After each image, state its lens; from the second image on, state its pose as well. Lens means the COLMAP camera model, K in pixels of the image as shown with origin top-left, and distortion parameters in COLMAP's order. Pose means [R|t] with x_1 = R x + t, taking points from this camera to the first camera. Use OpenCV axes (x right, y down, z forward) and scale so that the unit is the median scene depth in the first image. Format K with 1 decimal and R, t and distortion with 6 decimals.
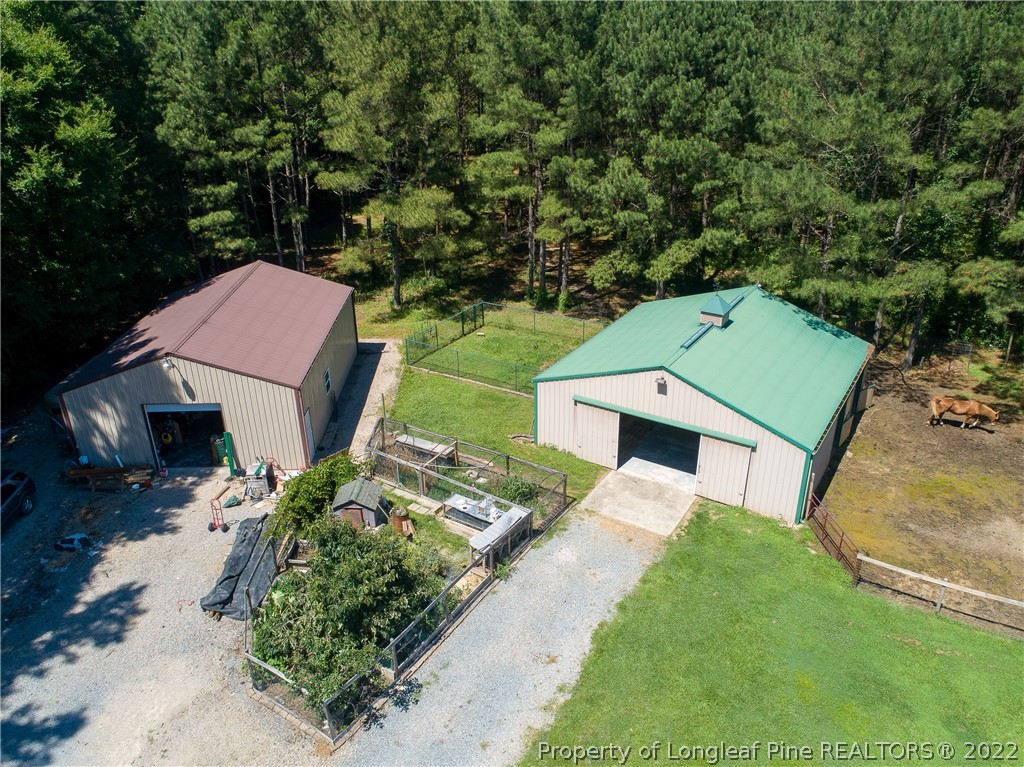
lens RADIAL K [[769.5, 0, 513.2], [0, 769.5, 378.7], [0, 0, 1]] dist [-0.018202, 0.003463]
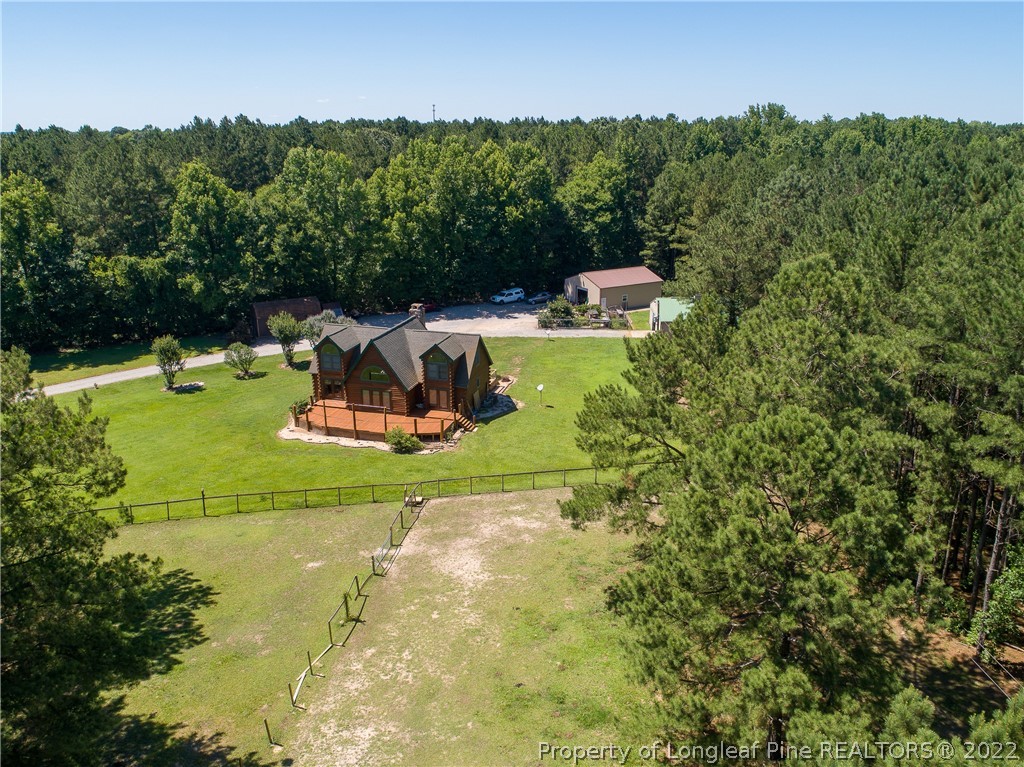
lens RADIAL K [[769.5, 0, 513.2], [0, 769.5, 378.7], [0, 0, 1]] dist [-0.018202, 0.003463]
pose [[0.496015, 0.275859, -0.823329, 2.034108], [-0.372855, 0.923992, 0.084960, 0.192979], [0.784186, 0.264841, 0.561170, -1.003337]]
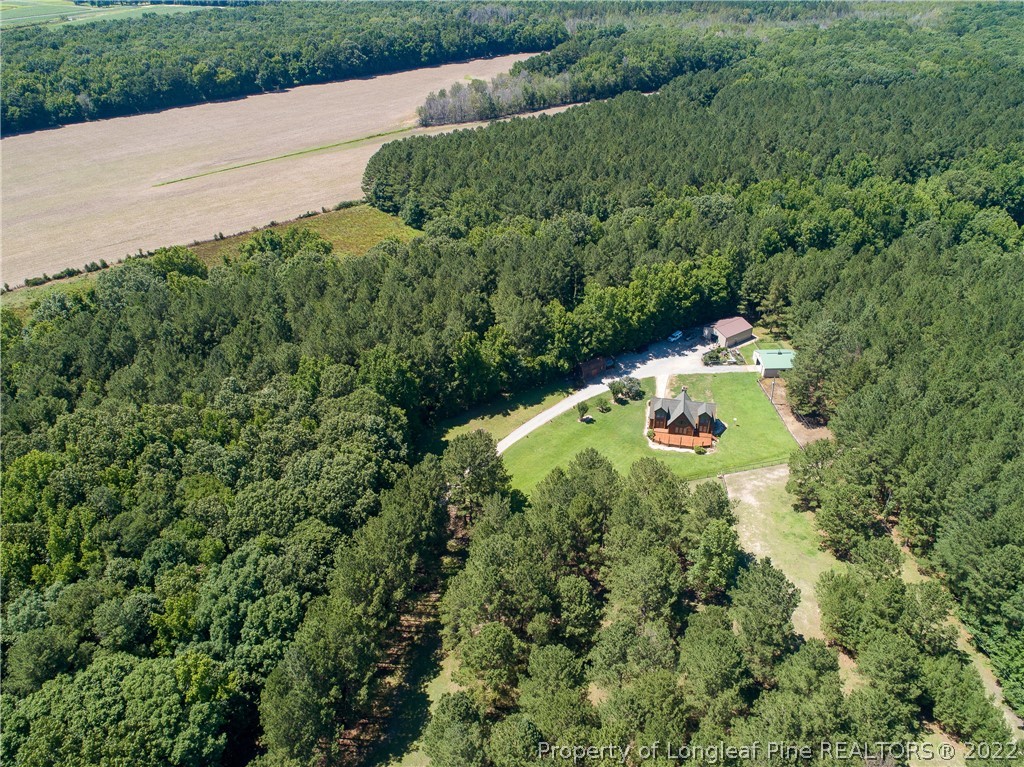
lens RADIAL K [[736.5, 0, 513.3], [0, 736.5, 410.9], [0, 0, 1]] dist [-0.007667, -0.000857]
pose [[0.554743, 0.462115, -0.691889, 3.008877], [-0.341667, 0.884750, 0.316987, -0.717566], [0.758633, 0.060549, 0.648698, -4.070055]]
